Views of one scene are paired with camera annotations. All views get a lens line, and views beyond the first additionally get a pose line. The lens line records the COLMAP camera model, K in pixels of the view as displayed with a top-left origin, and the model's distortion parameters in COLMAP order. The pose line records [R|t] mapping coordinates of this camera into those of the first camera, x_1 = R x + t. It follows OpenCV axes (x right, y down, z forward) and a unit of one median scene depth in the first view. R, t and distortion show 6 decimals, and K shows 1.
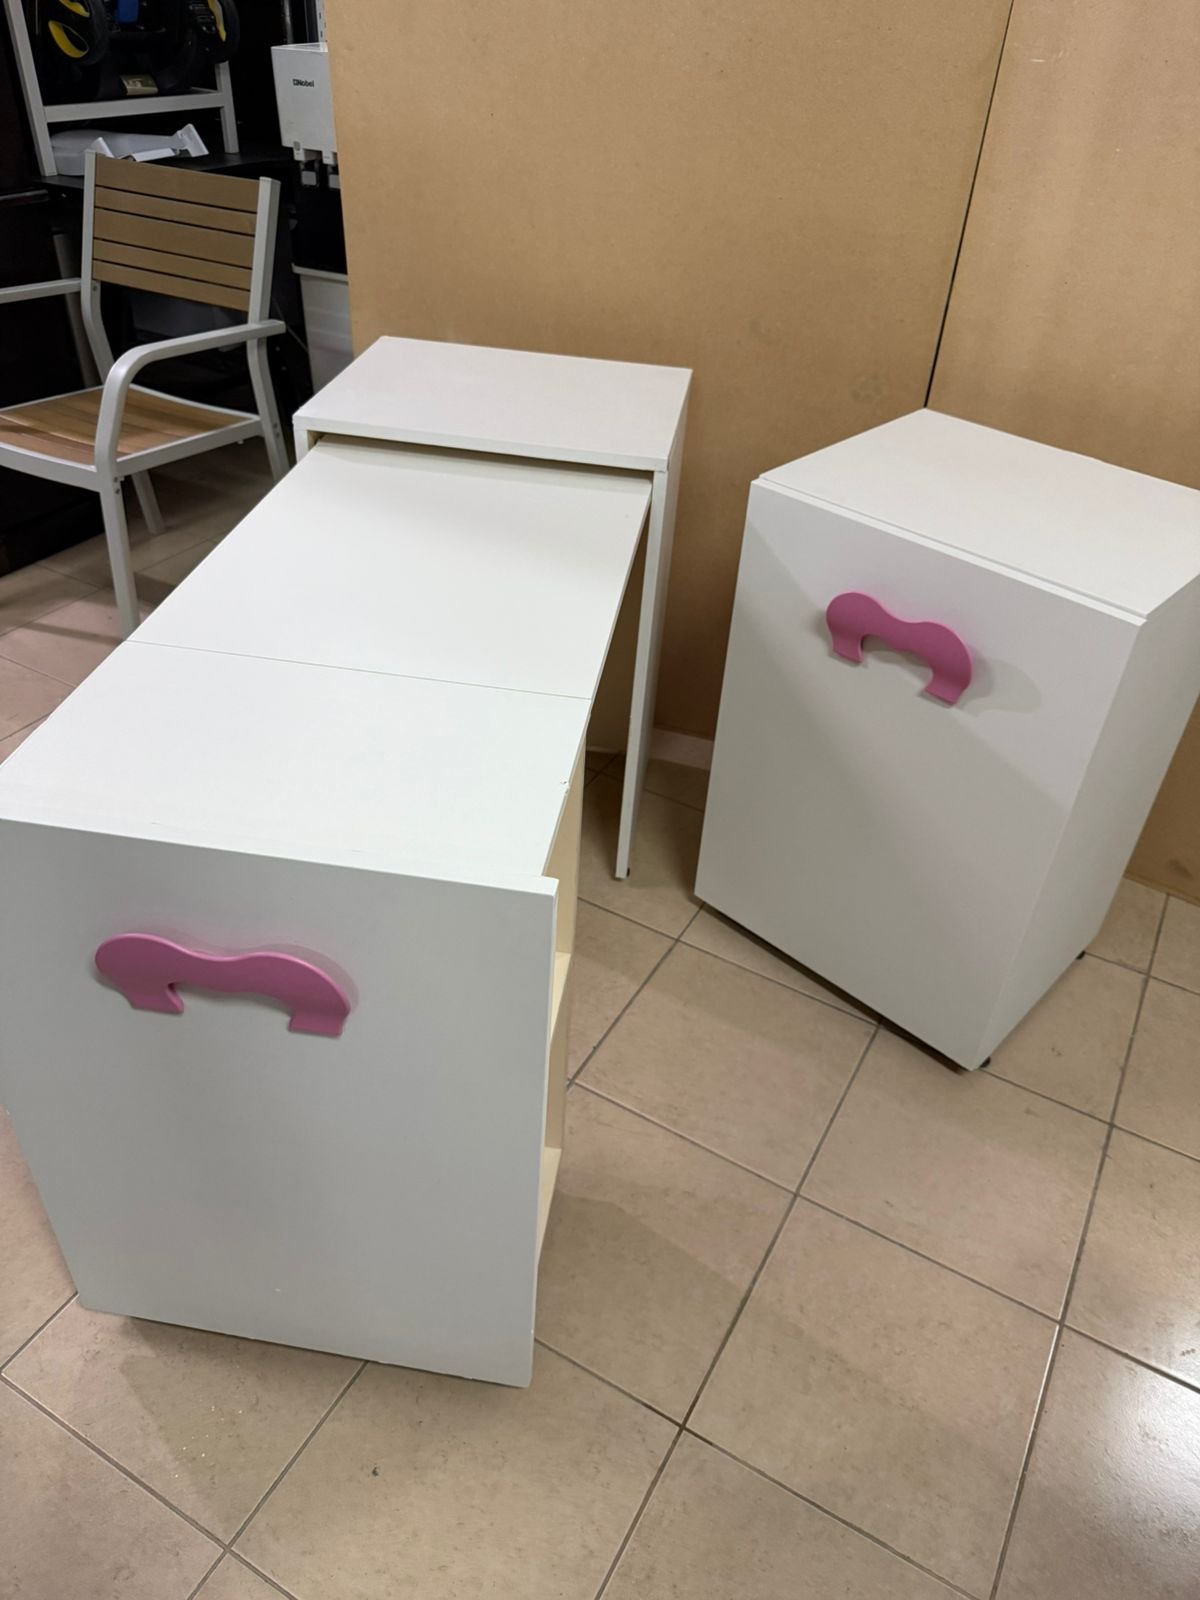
lens RADIAL K [[1156.2, 0, 597.1], [0, 1156.2, 797.6], [0, 0, 1]] dist [0.002778, -0.011941]
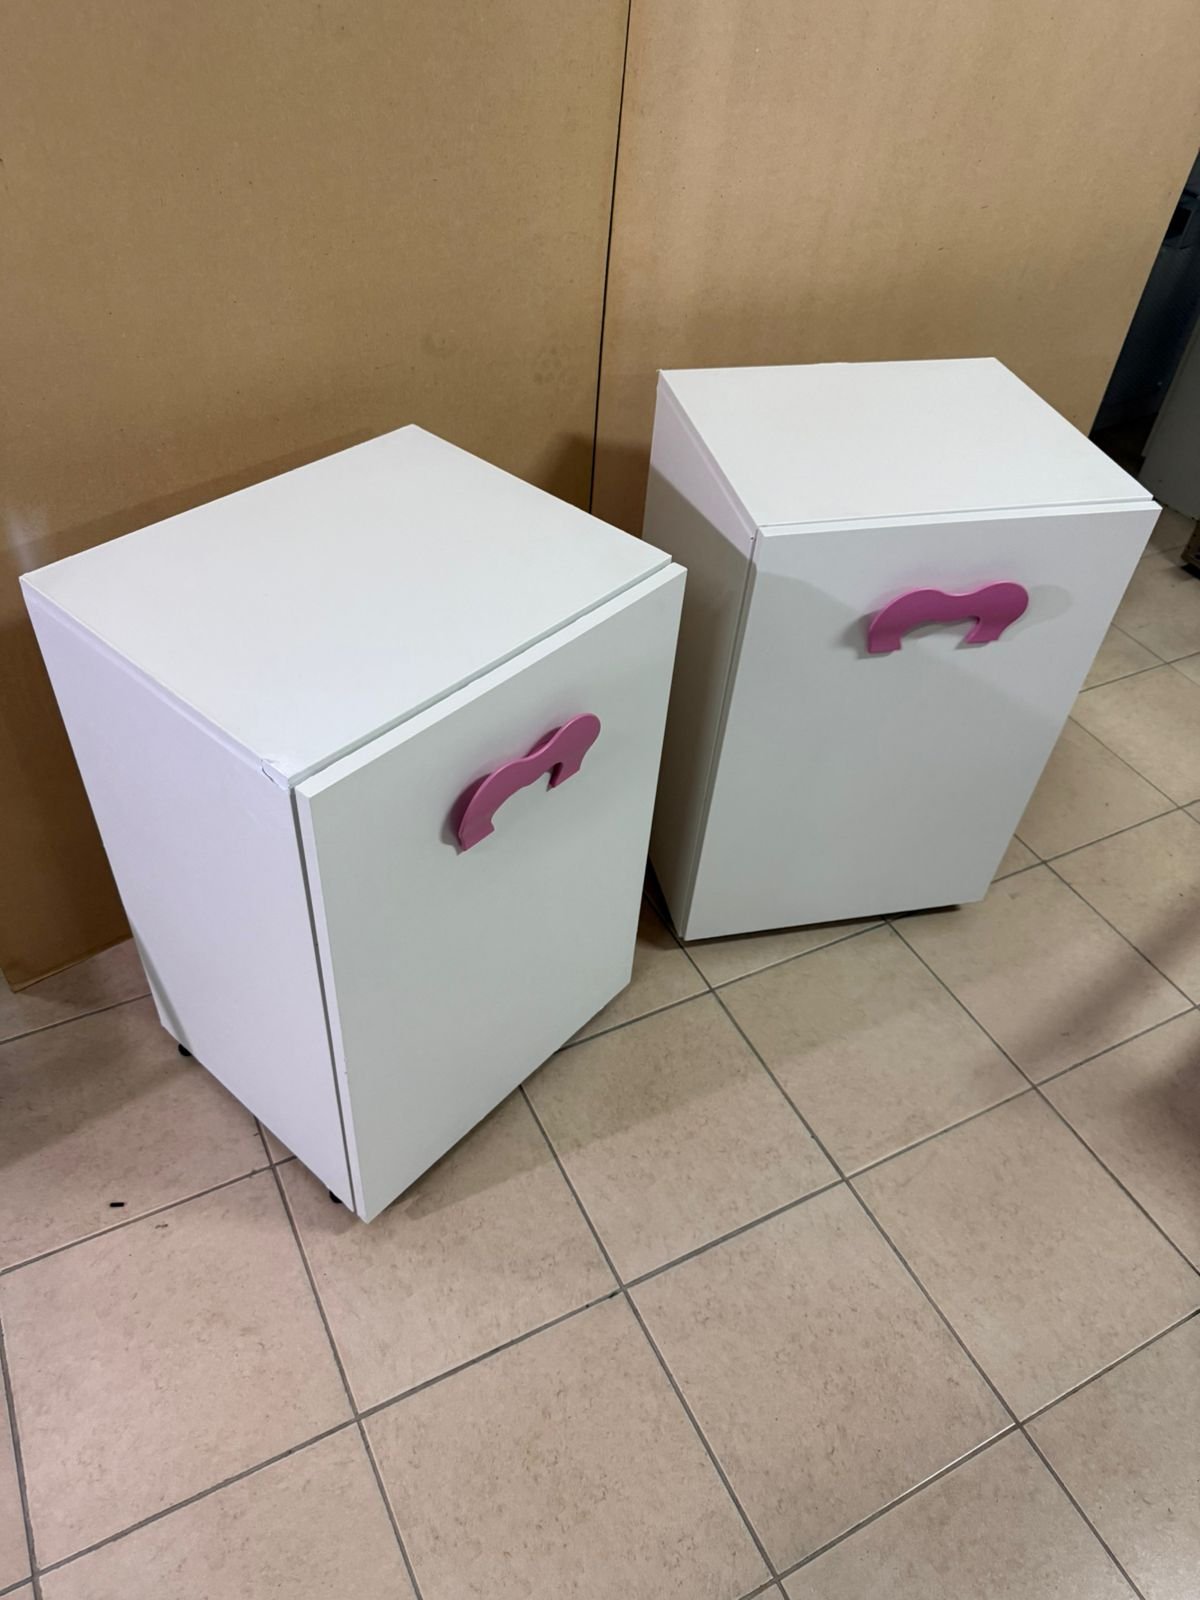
lens RADIAL K [[1156.2, 0, 597.1], [0, 1156.2, 797.6], [0, 0, 1]] dist [0.002778, -0.011941]
pose [[0.547045, -0.583471, 0.600253, -0.604375], [0.469317, 0.807538, 0.357245, -0.510717], [-0.693169, 0.086279, 0.715592, 0.508530]]
